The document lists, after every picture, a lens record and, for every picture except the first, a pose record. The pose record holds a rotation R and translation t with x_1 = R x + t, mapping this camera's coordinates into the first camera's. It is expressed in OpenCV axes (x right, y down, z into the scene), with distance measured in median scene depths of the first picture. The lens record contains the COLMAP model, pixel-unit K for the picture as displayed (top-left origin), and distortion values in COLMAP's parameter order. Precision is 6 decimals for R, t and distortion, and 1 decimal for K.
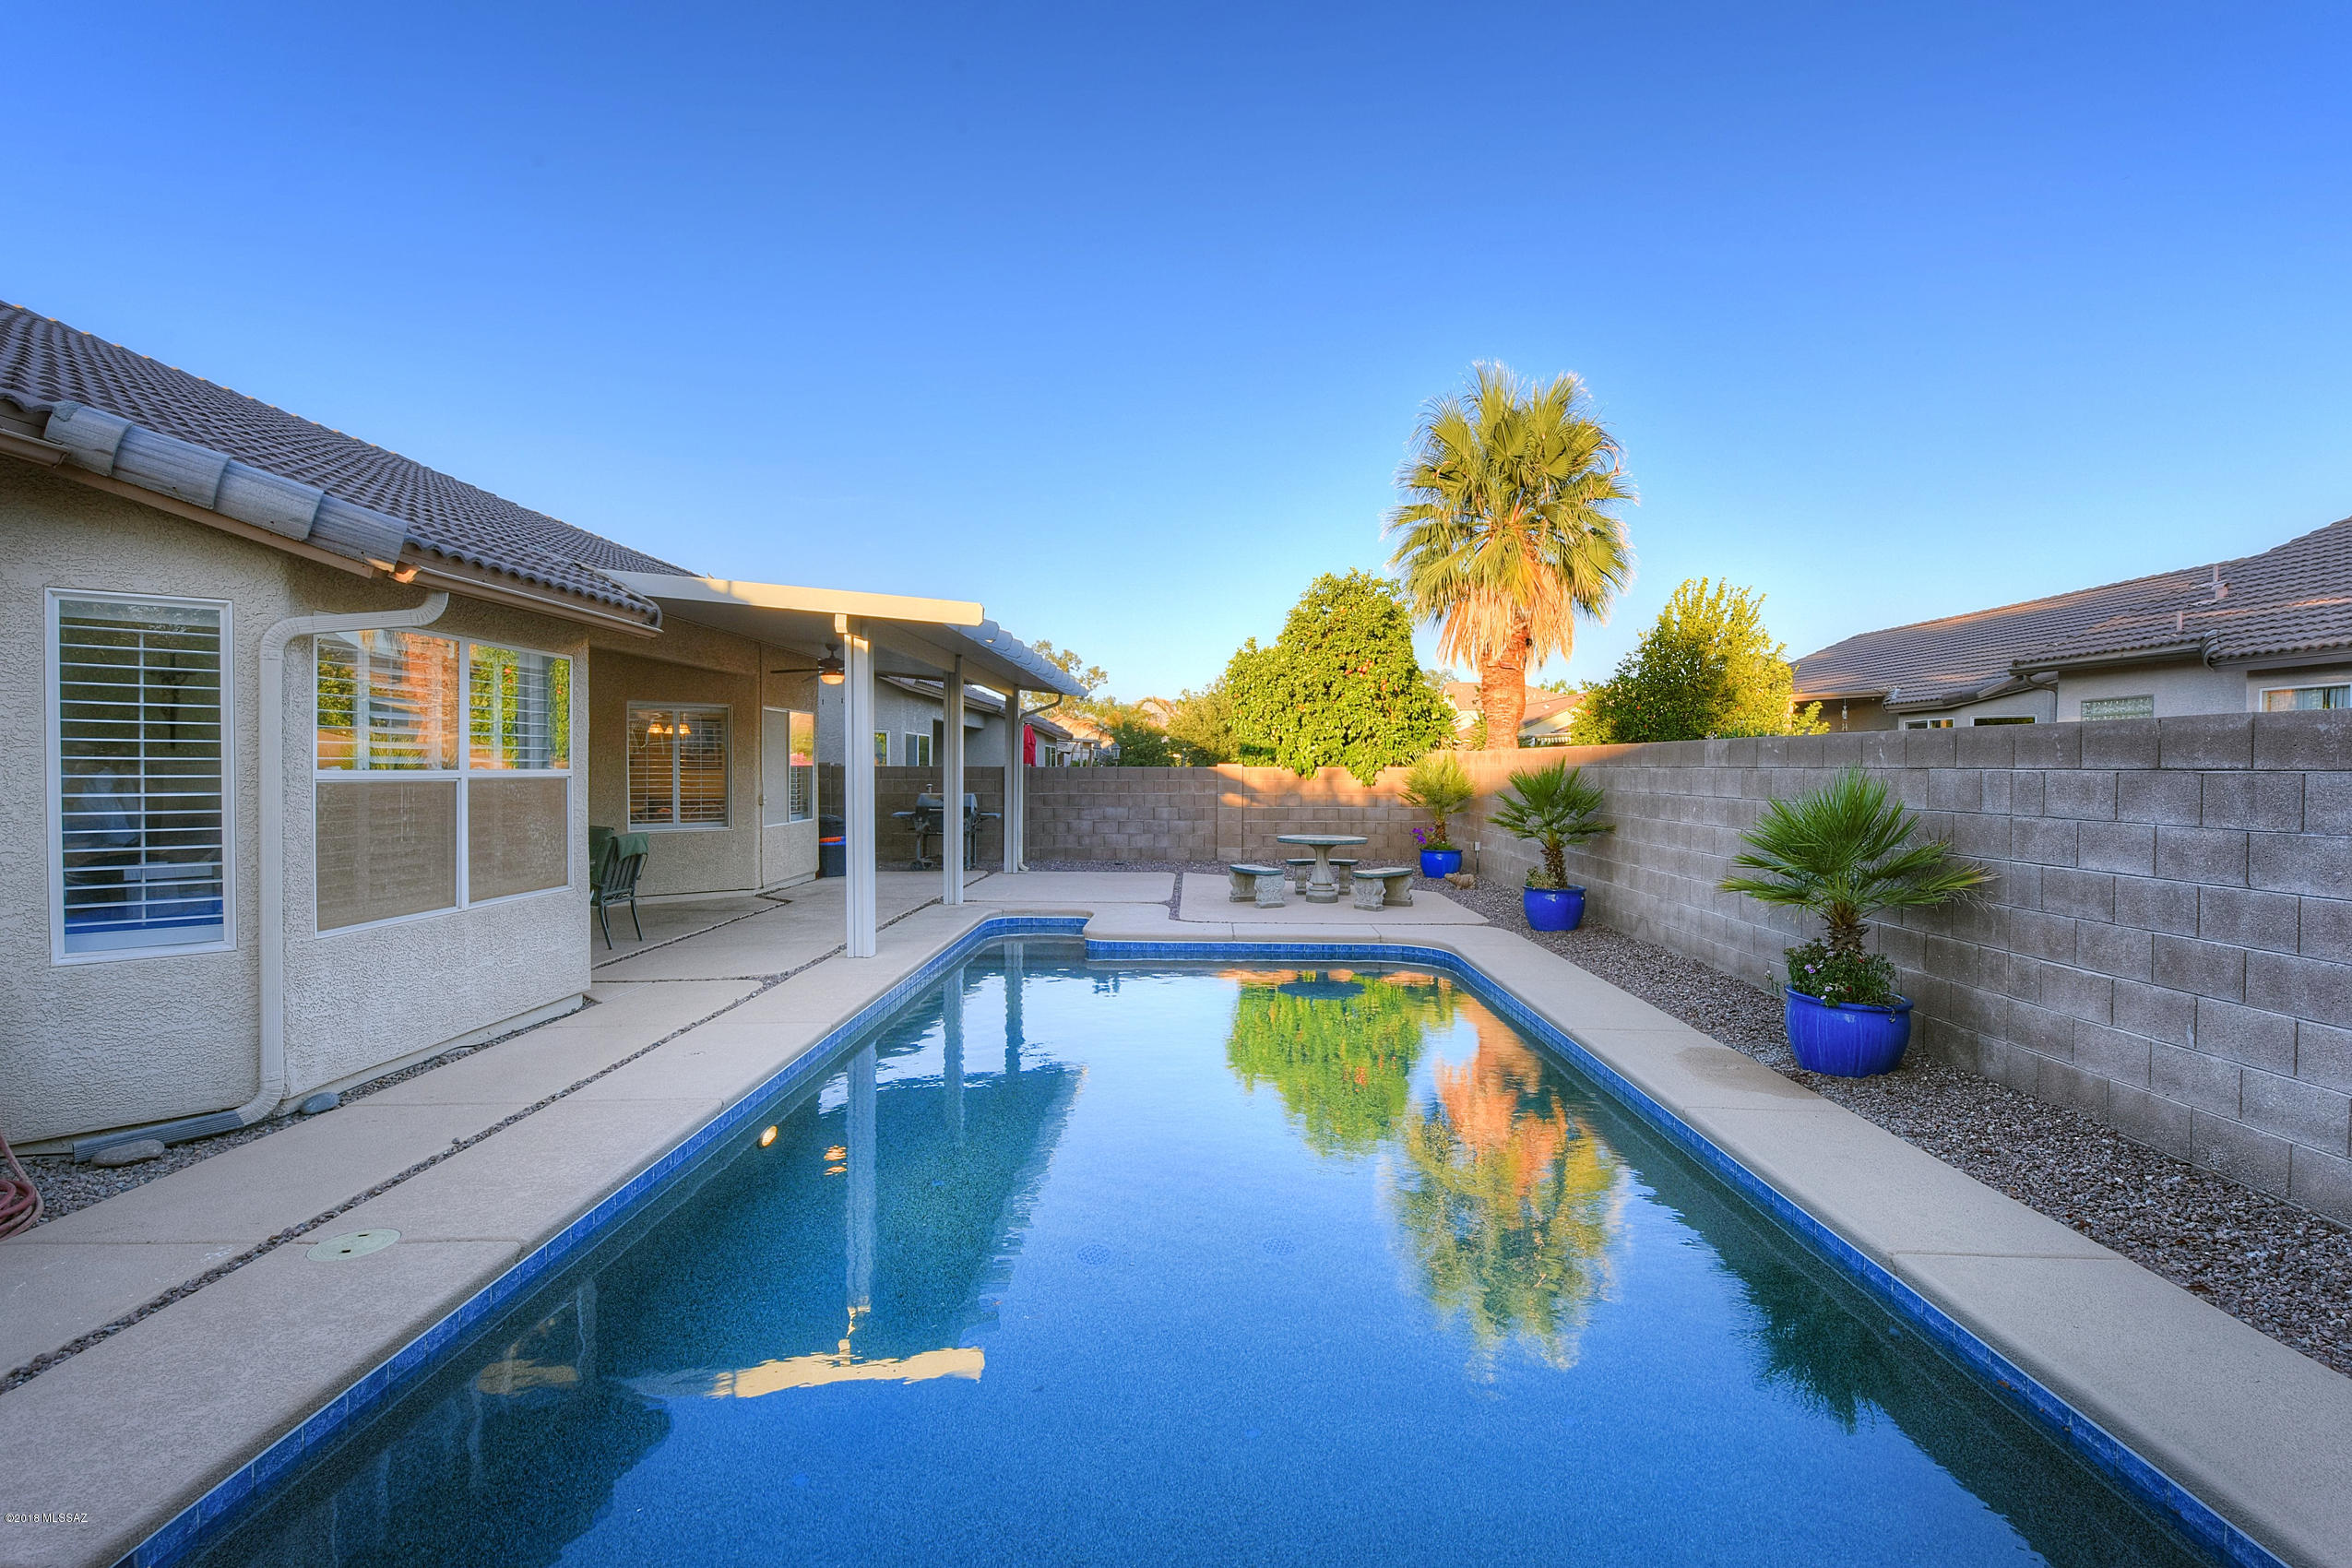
lens RADIAL K [[1076.5, 0, 1260.1], [0, 1076.5, 765.9], [0, 0, 1]] dist [0.003138, -0.012339]
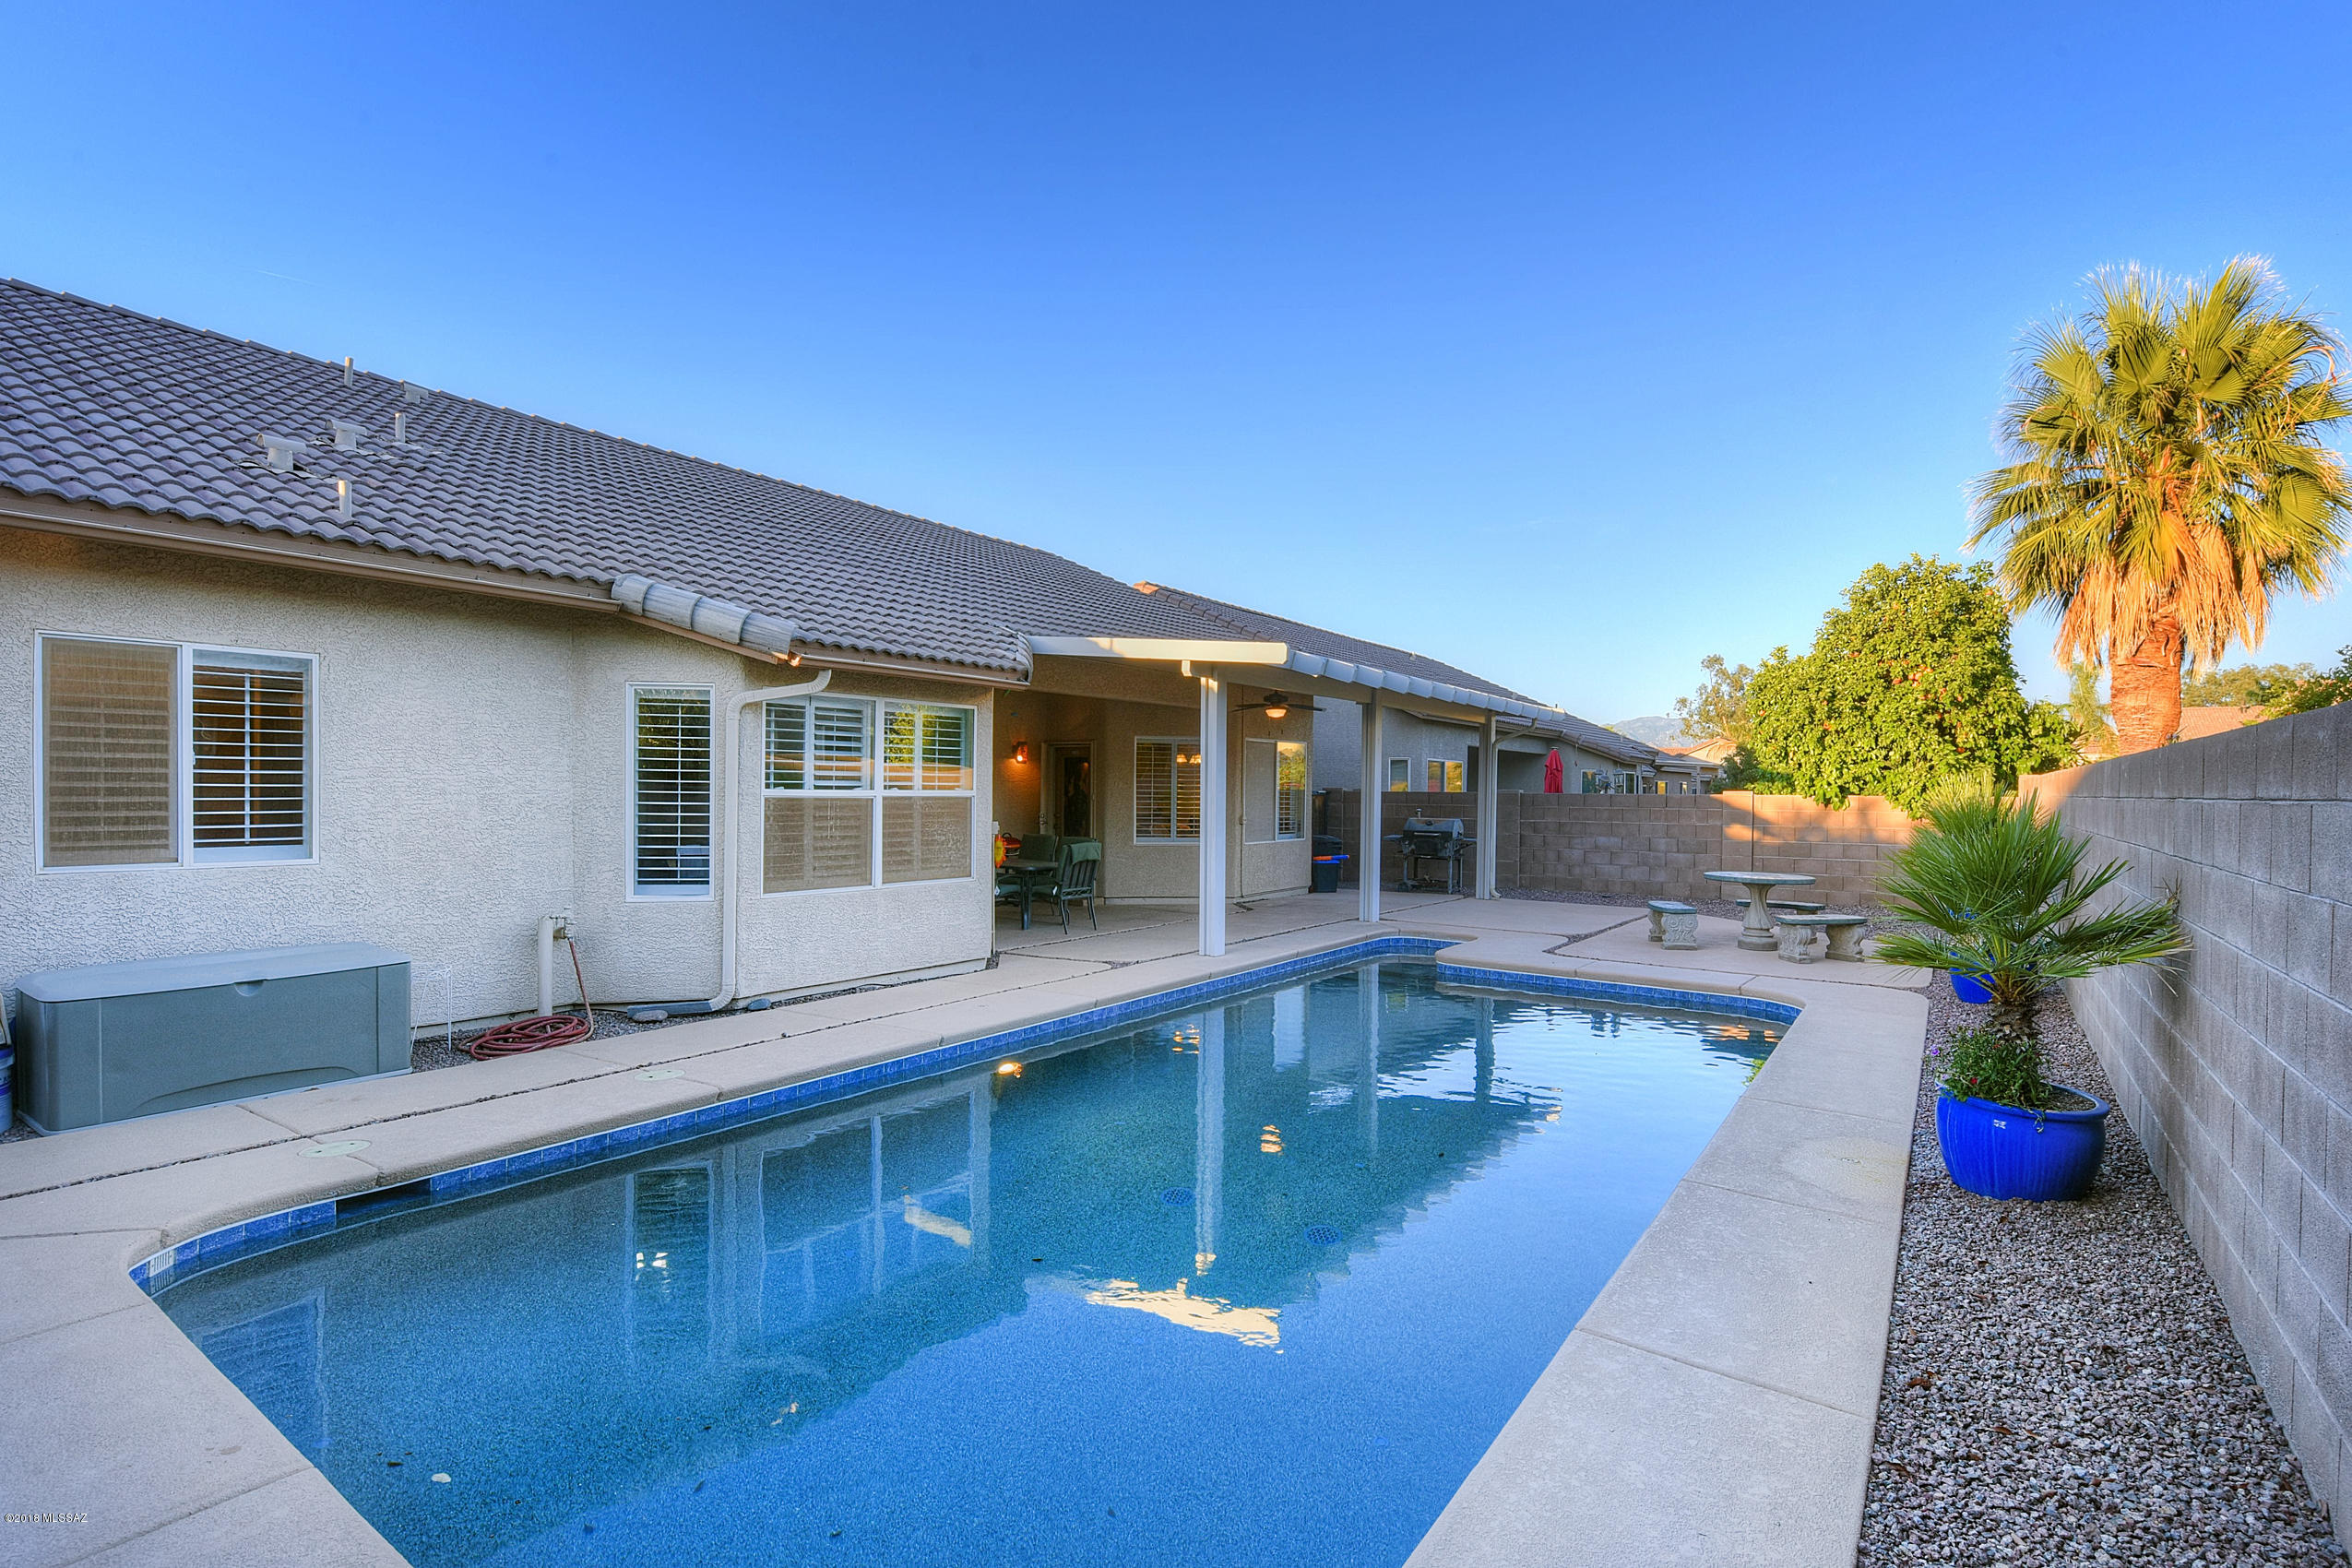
lens RADIAL K [[1142.9, 0, 1286.6], [0, 1142.9, 775.2], [0, 0, 1]] dist [0.000248, -0.016125]
pose [[0.833494, -0.001663, -0.552526, 0.251183], [-0.006942, 0.999885, -0.013481, 0.000254], [0.552485, 0.015072, 0.833386, 0.015158]]
